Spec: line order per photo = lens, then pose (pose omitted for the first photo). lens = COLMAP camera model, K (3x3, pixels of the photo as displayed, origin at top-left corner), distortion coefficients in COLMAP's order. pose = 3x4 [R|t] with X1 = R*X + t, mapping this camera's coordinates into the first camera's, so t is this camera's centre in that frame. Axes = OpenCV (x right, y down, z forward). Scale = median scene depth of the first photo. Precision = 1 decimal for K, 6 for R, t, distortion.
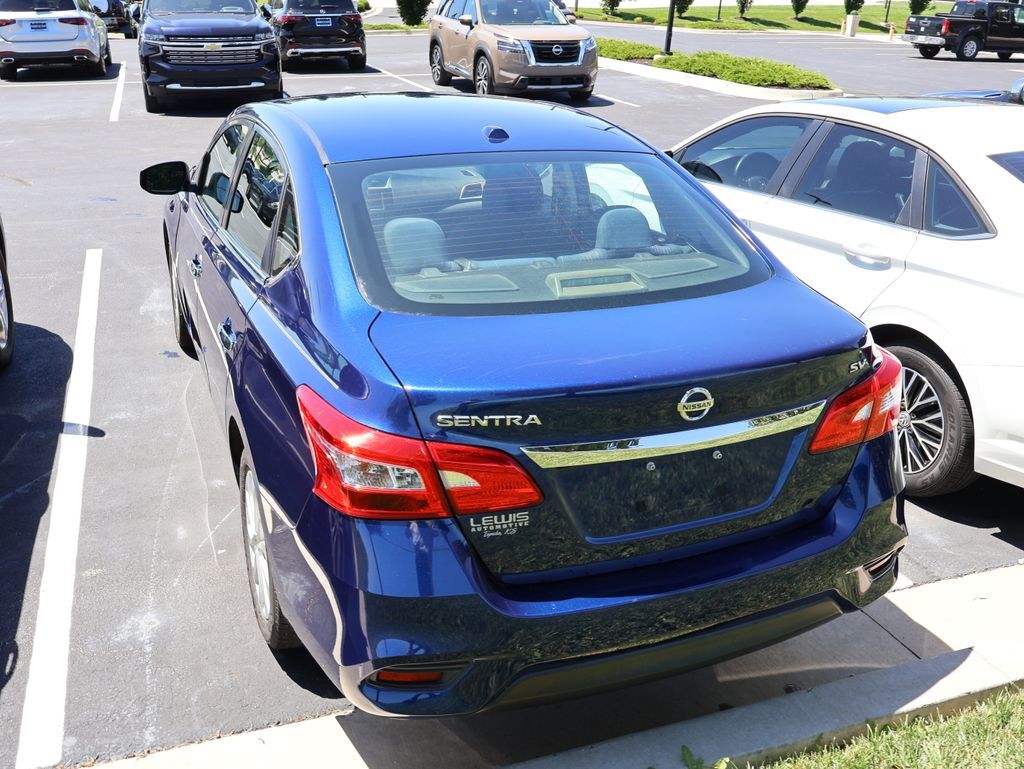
lens RADIAL K [[989.1, 0, 519.0], [0, 989.1, 380.8], [0, 0, 1]] dist [-0.005579, 0.005554]
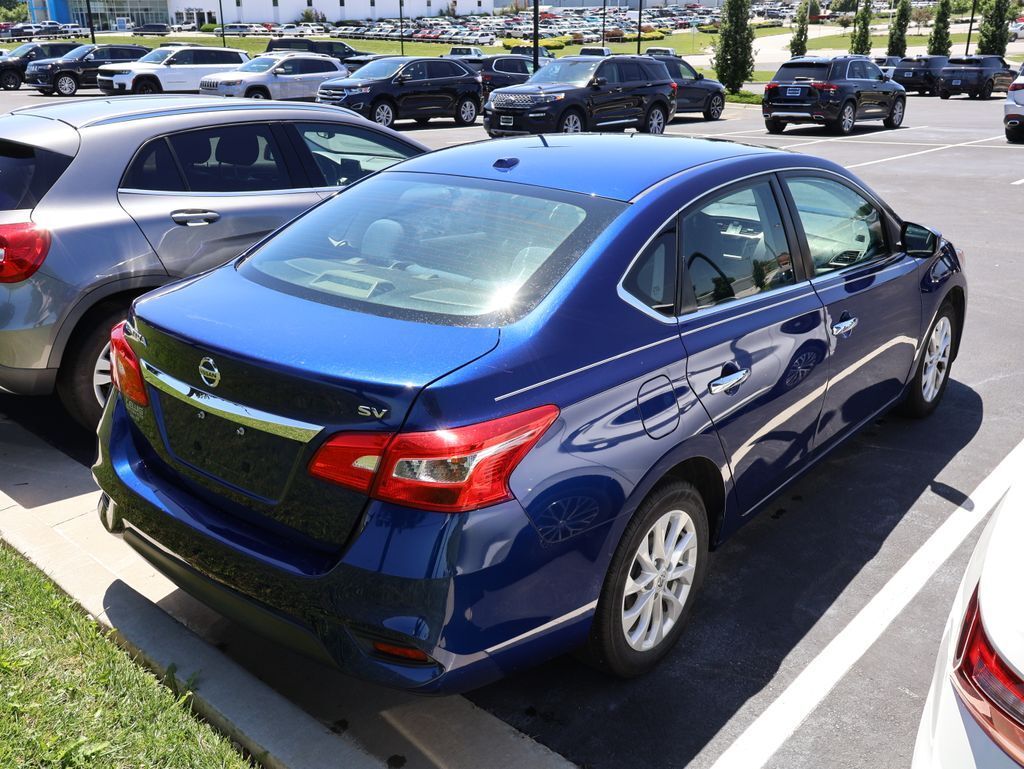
lens RADIAL K [[997.8, 0, 512.0], [0, 997.8, 384.5], [0, 0, 1]] dist [-0.002298, -0.003005]
pose [[0.430057, 0.259086, -0.864827, 1.055057], [-0.313973, 0.941062, 0.125793, -0.175159], [0.846447, 0.217434, 0.486056, 0.569870]]
